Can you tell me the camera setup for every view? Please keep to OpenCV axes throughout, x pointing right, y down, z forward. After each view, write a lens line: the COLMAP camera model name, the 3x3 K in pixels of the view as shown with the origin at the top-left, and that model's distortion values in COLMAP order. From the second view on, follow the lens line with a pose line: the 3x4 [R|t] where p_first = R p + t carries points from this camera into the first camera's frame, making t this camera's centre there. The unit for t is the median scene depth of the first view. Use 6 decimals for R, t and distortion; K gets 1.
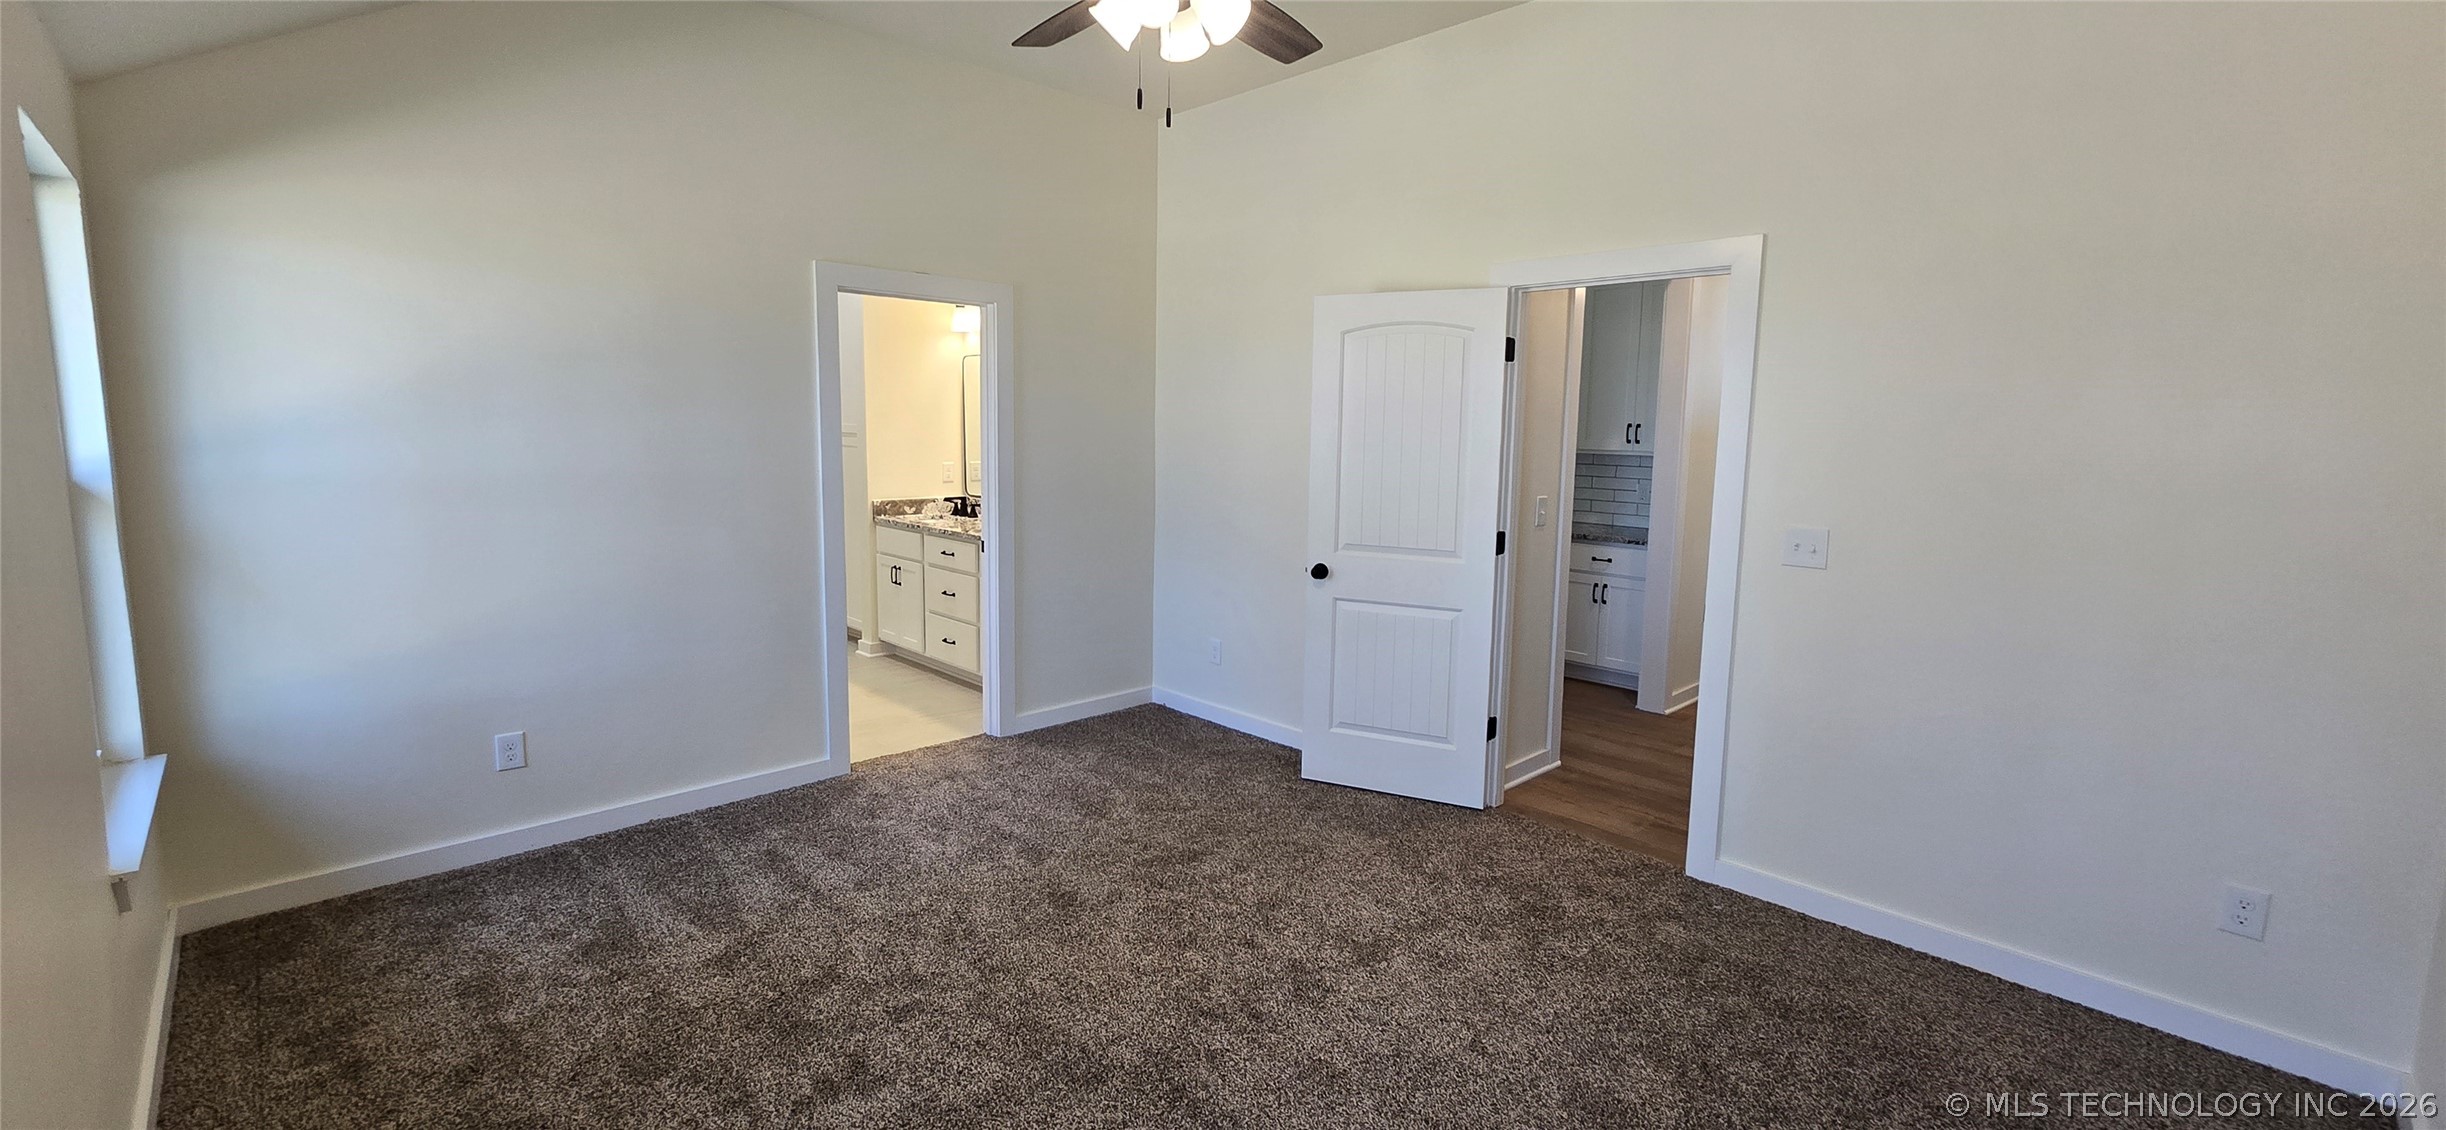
lens RADIAL K [[1000.4, 0, 1221.3], [0, 1000.4, 539.4], [0, 0, 1]] dist [-0.001328, -0.000916]
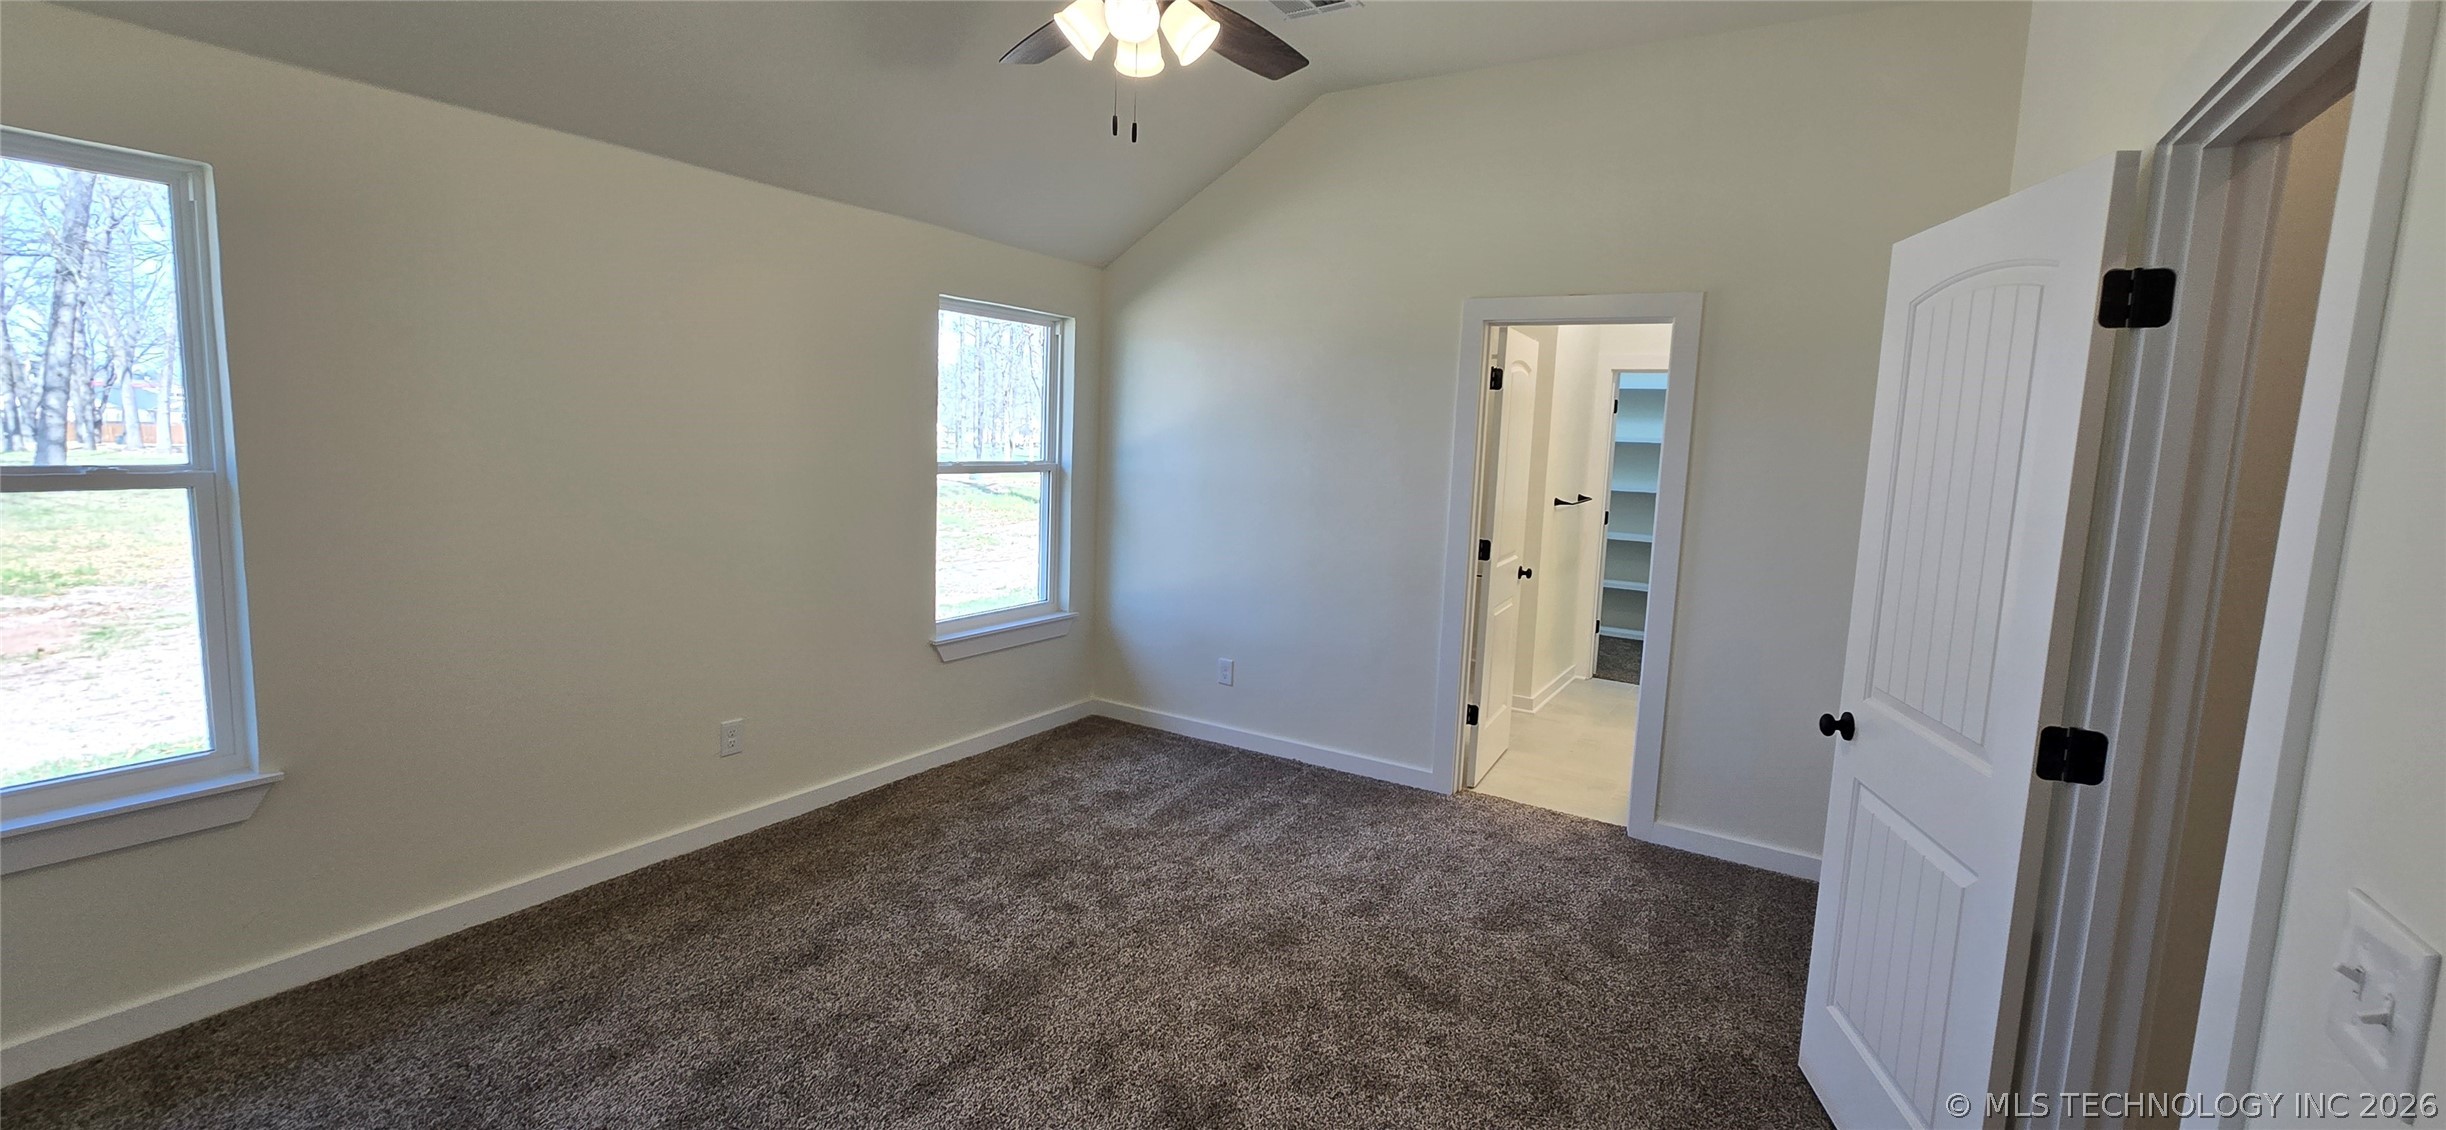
lens RADIAL K [[1000.4, 0, 1221.3], [0, 1000.4, 539.4], [0, 0, 1]] dist [-0.001328, -0.000916]
pose [[0.248983, 0.099705, -0.963362, 0.646263], [-0.152351, 0.986335, 0.062708, -0.064314], [0.956450, 0.131156, 0.260771, 0.581553]]
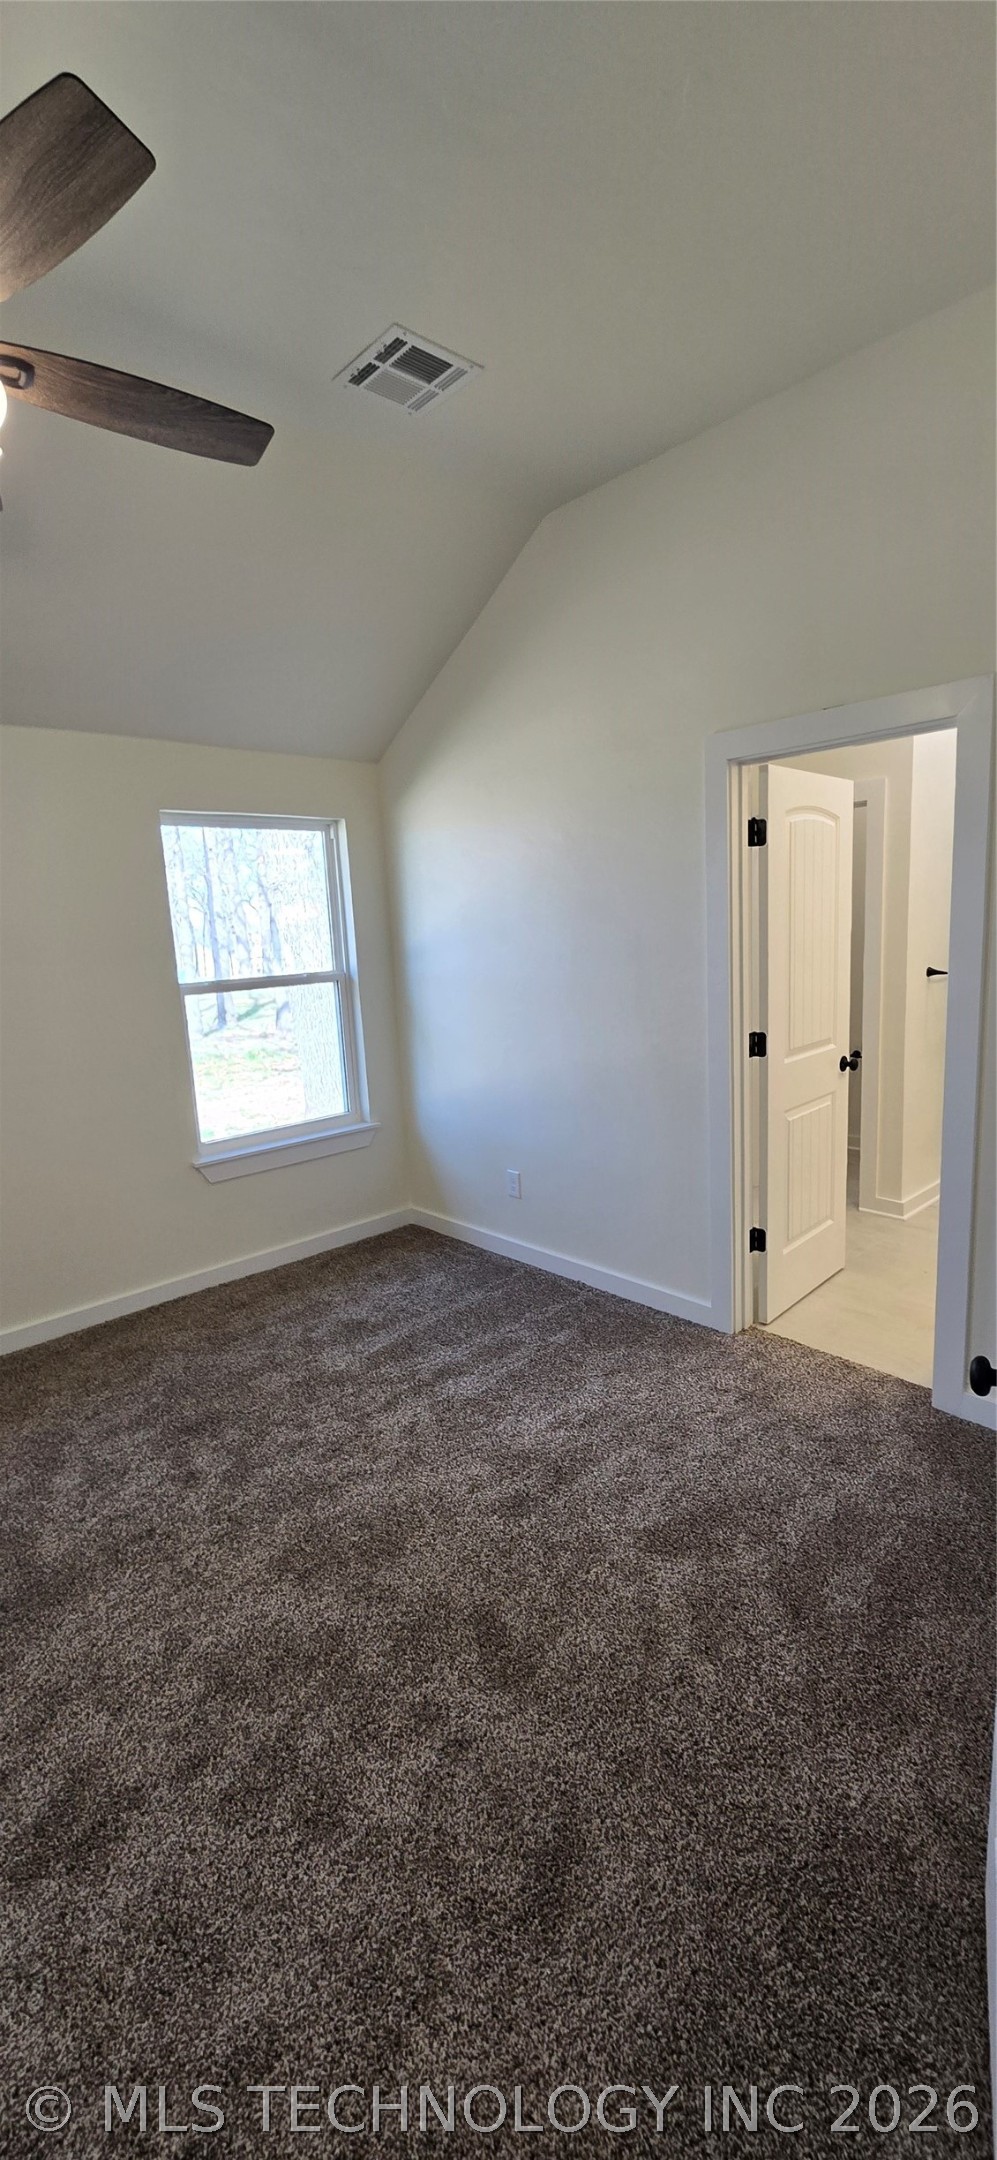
lens RADIAL K [[883.5, 0, 518.3], [0, 883.5, 1082.3], [0, 0, 1]] dist [-0.001328, -0.000916]
pose [[-0.011726, 0.164740, -0.986267, 0.429867], [-0.071105, 0.983701, 0.165157, -0.116812], [0.997400, 0.072065, 0.000179, 0.977583]]
